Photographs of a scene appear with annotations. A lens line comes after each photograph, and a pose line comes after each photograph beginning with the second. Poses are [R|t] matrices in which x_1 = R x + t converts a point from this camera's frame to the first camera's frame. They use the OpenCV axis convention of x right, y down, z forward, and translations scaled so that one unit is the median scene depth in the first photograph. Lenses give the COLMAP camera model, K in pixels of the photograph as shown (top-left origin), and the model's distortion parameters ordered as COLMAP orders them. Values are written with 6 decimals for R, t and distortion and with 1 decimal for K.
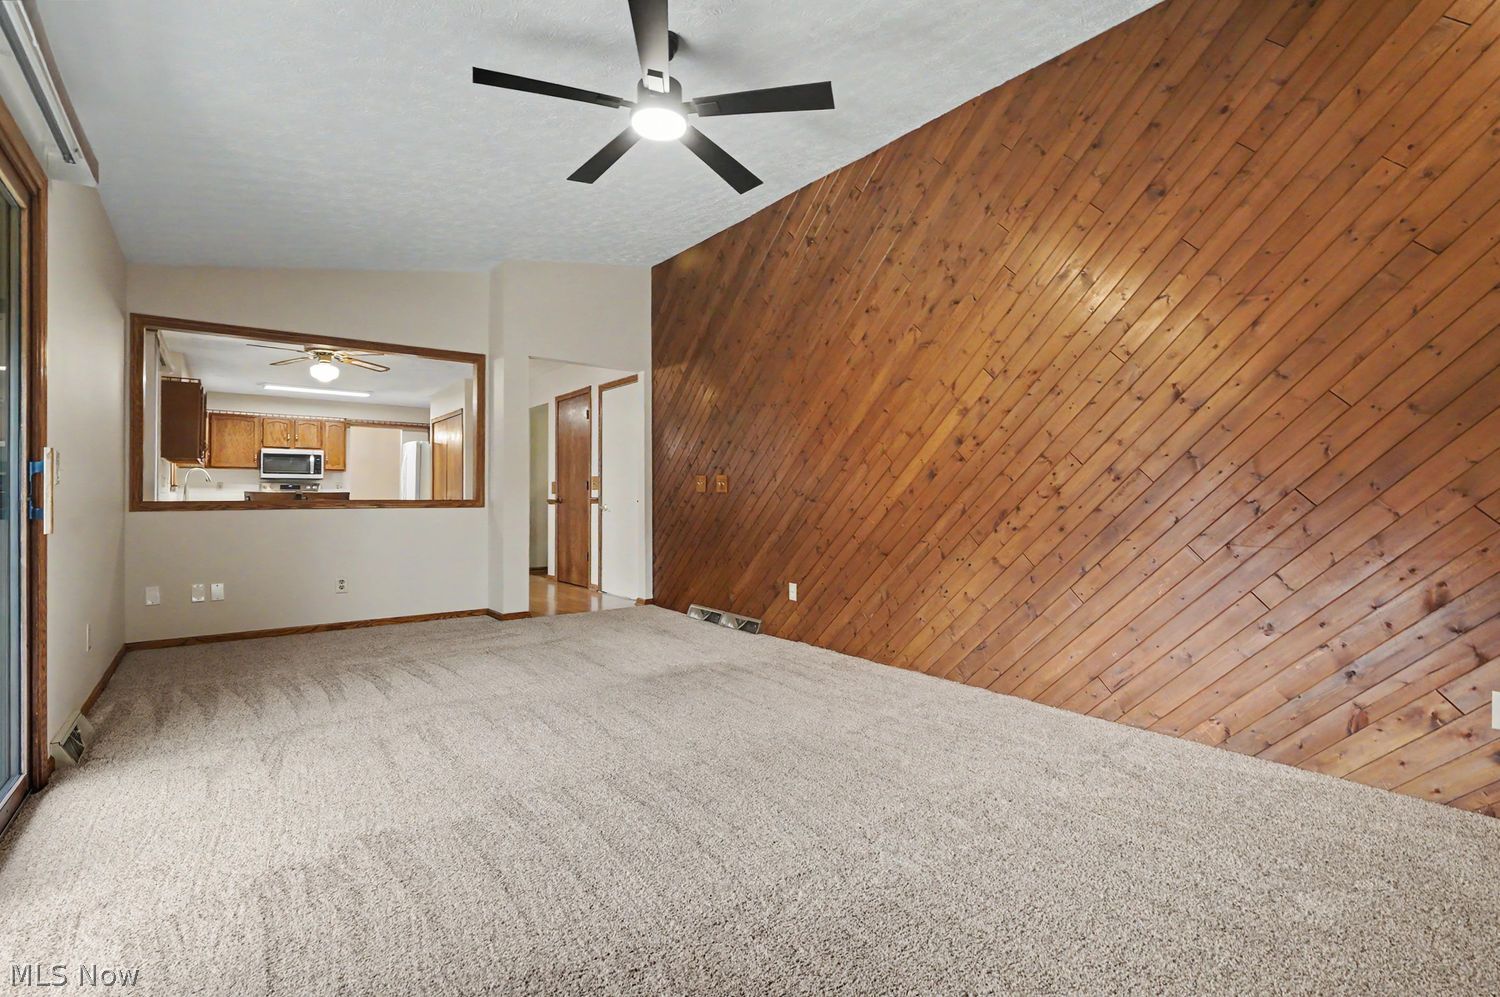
lens RADIAL K [[685.0, 0, 753.4], [0, 685.0, 498.9], [0, 0, 1]] dist [-0.011551, 0.004249]
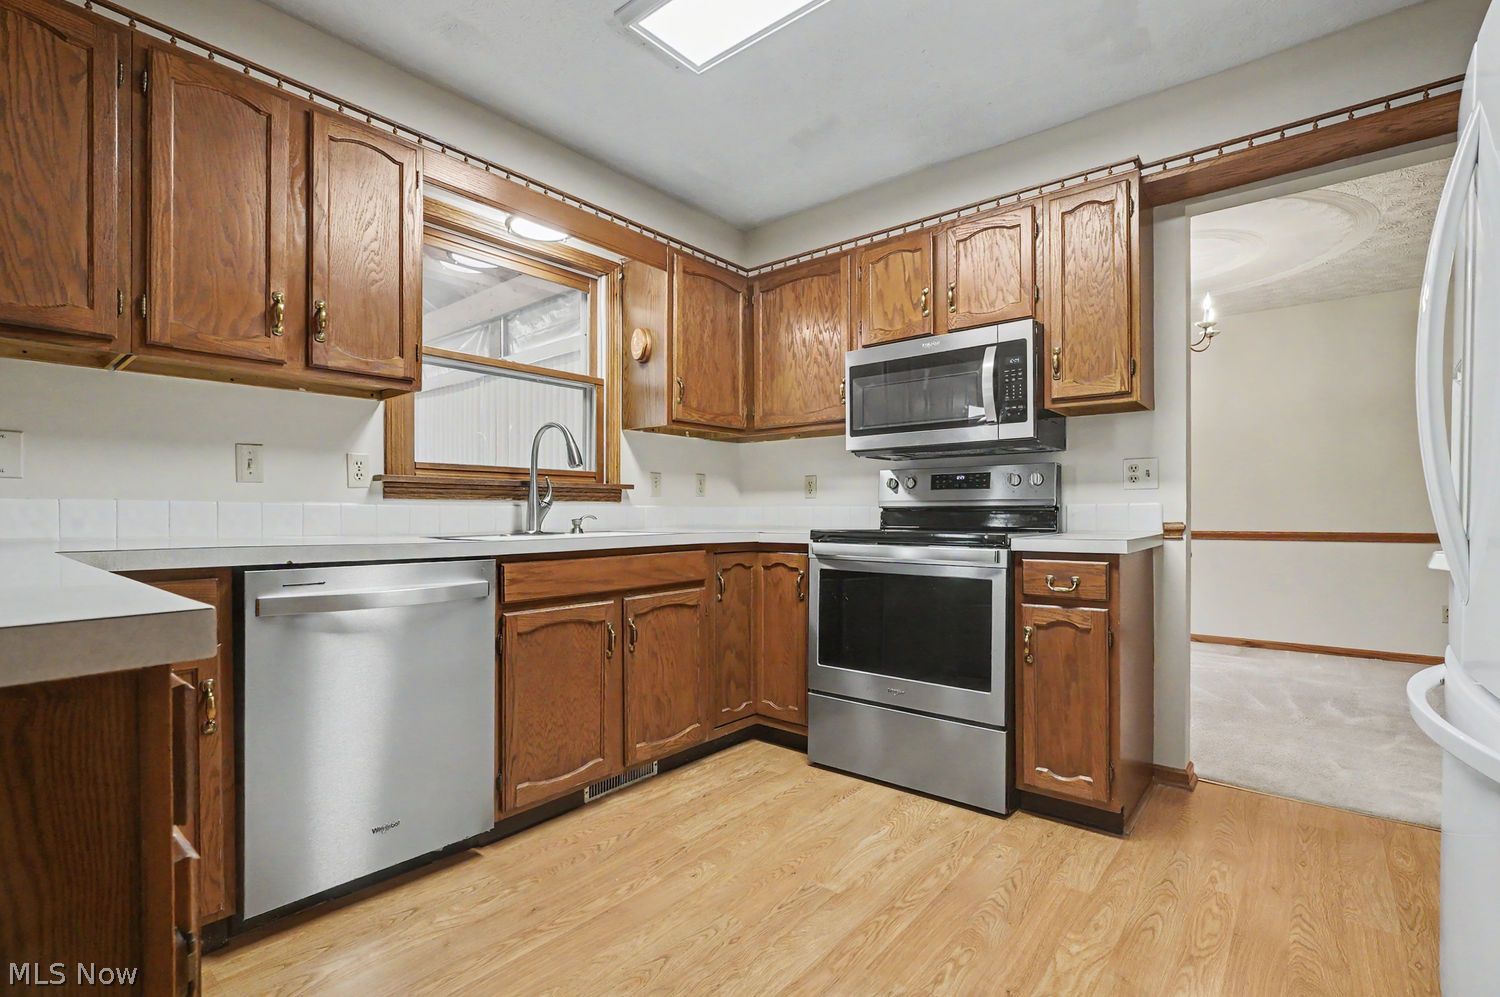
lens RADIAL K [[685.0, 0, 754.2], [0, 685.0, 513.8], [0, 0, 1]] dist [-0.011551, 0.004249]
pose [[0.216312, -0.004131, -0.976315, -0.481195], [-0.001724, 0.999988, -0.004613, -0.003116], [0.976323, 0.002681, 0.216303, 0.976842]]
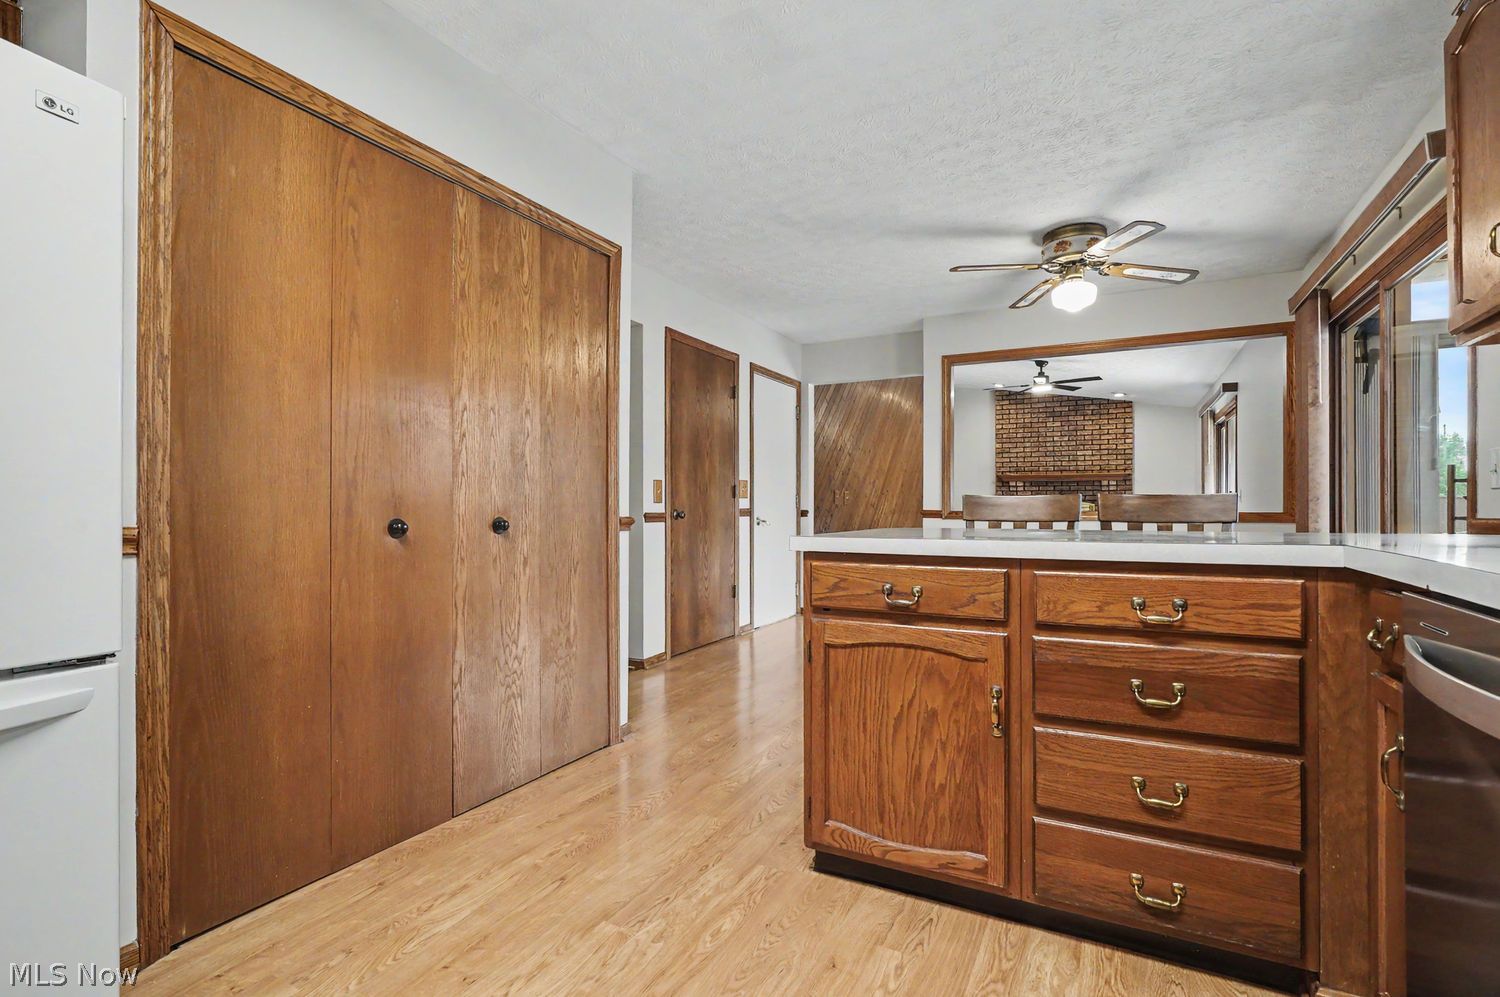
lens RADIAL K [[685.0, 0, 759.2], [0, 685.0, 504.0], [0, 0, 1]] dist [-0.011551, 0.004249]
pose [[-0.414945, 0.003201, 0.909841, -0.732125], [0.003862, 0.999991, -0.001757, -0.004570], [-0.909838, 0.002784, -0.414954, 1.033678]]
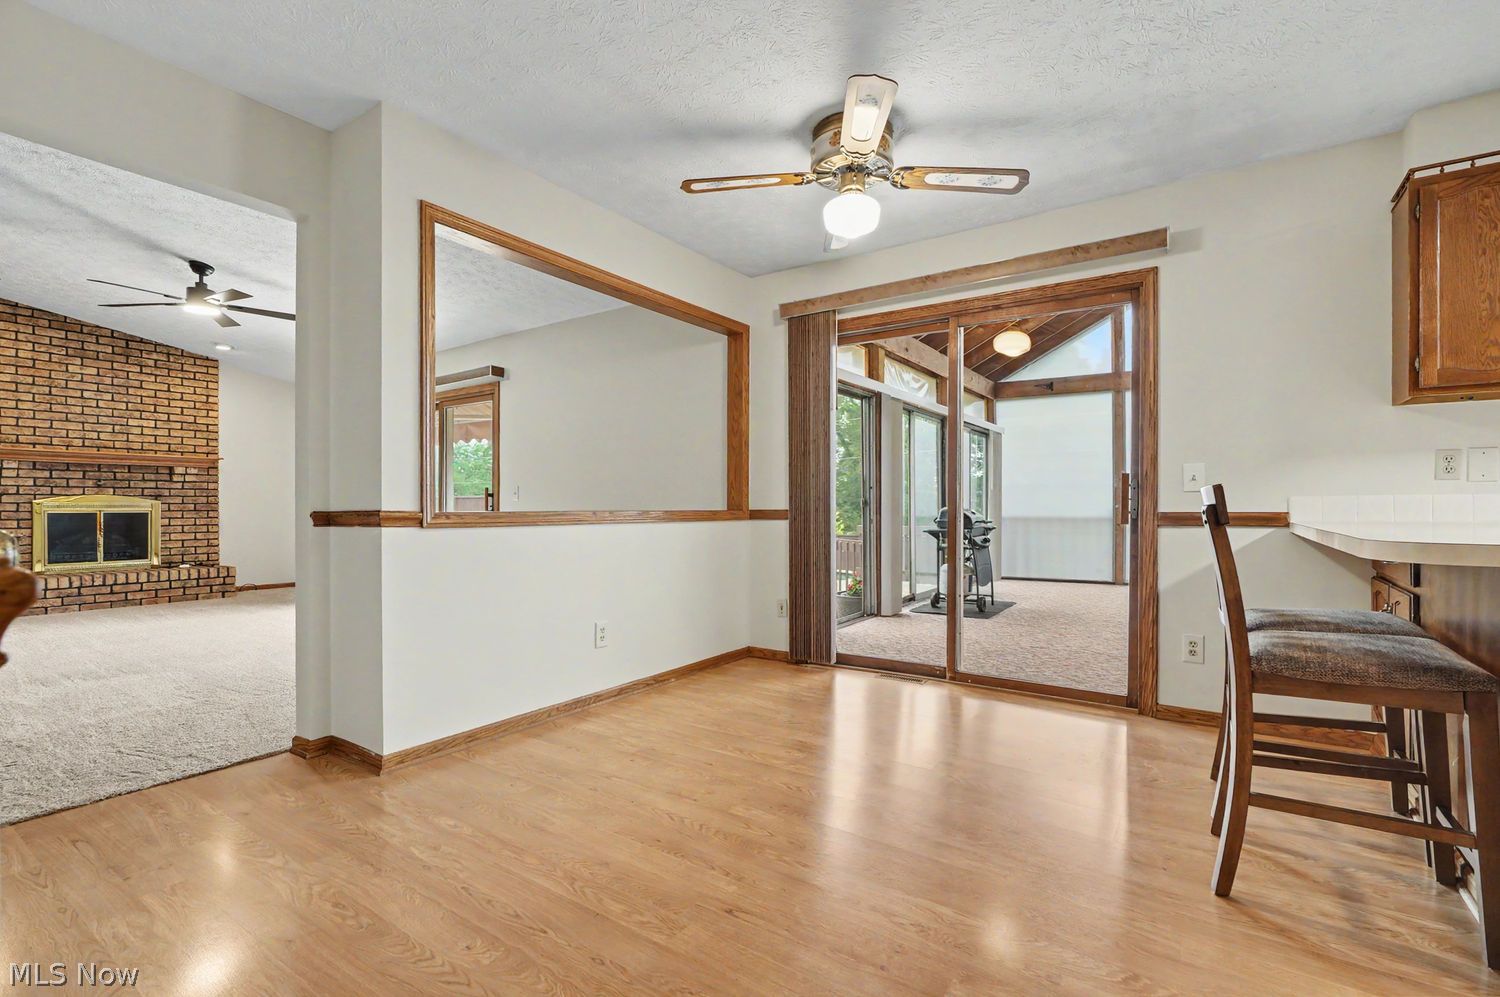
lens RADIAL K [[685.0, 0, 741.3], [0, 685.0, 508.2], [0, 0, 1]] dist [-0.011551, 0.004249]
pose [[-0.954575, 0.001601, -0.297967, -0.302324], [-0.000915, 0.999965, 0.008303, -0.003731], [0.297970, 0.008199, -0.954540, 0.966458]]
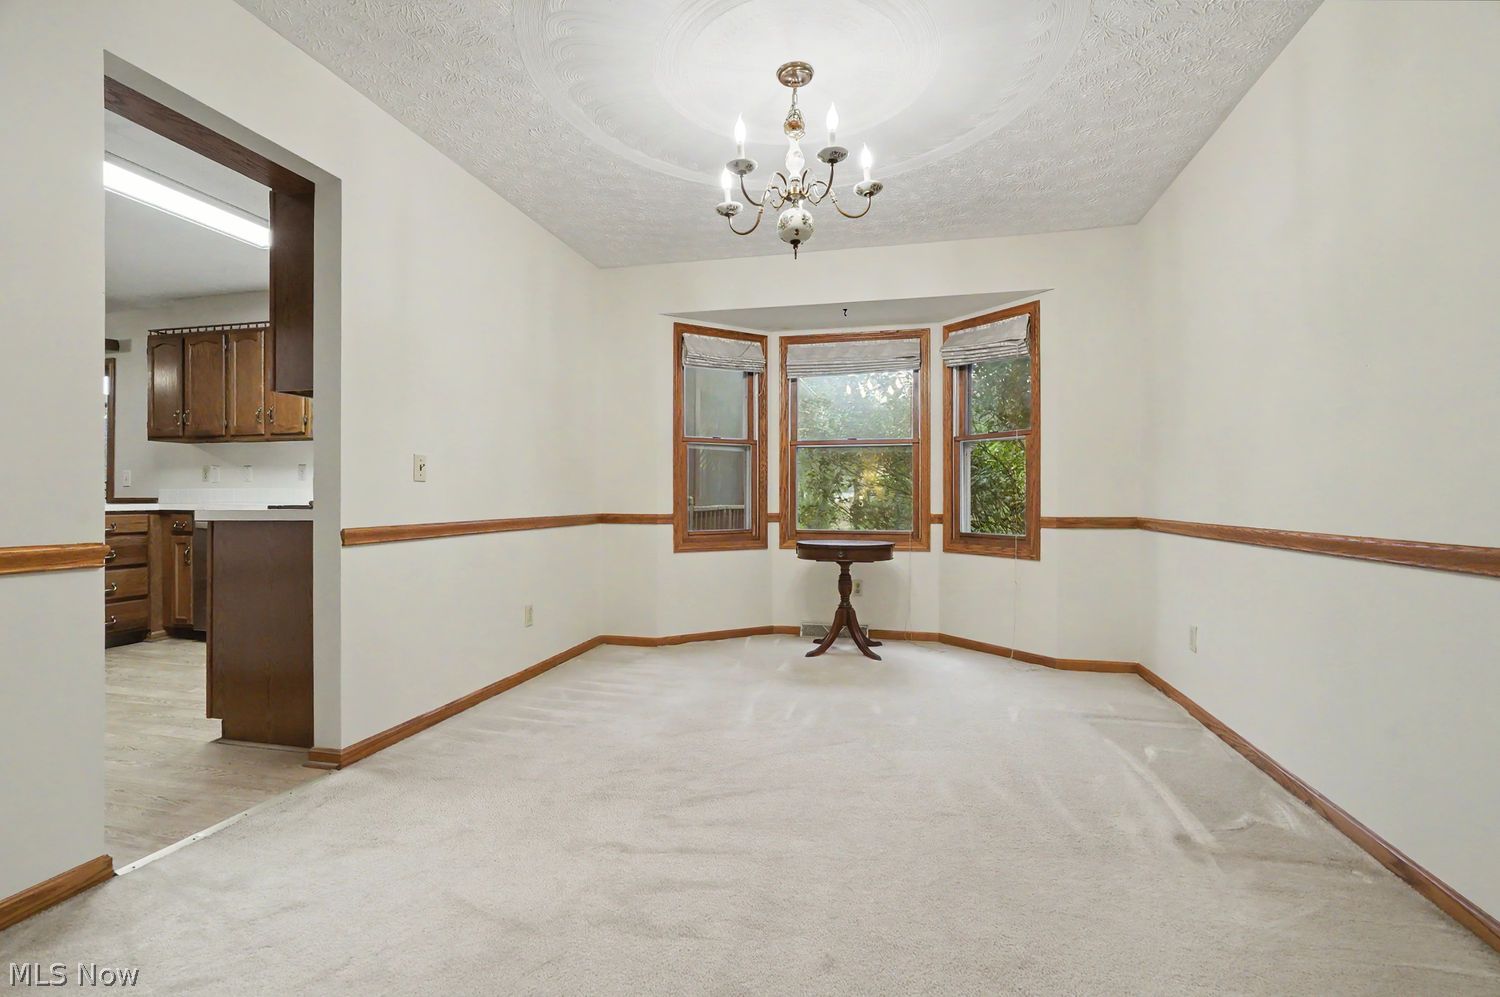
lens RADIAL K [[685.0, 0, 751.8], [0, 685.0, 492.2], [0, 0, 1]] dist [-0.011551, 0.004249]
pose [[-0.780602, -0.003357, -0.625020, -0.679908], [-0.004481, 0.999990, 0.000227, -0.006236], [0.625013, 0.002978, -0.780609, 1.538585]]
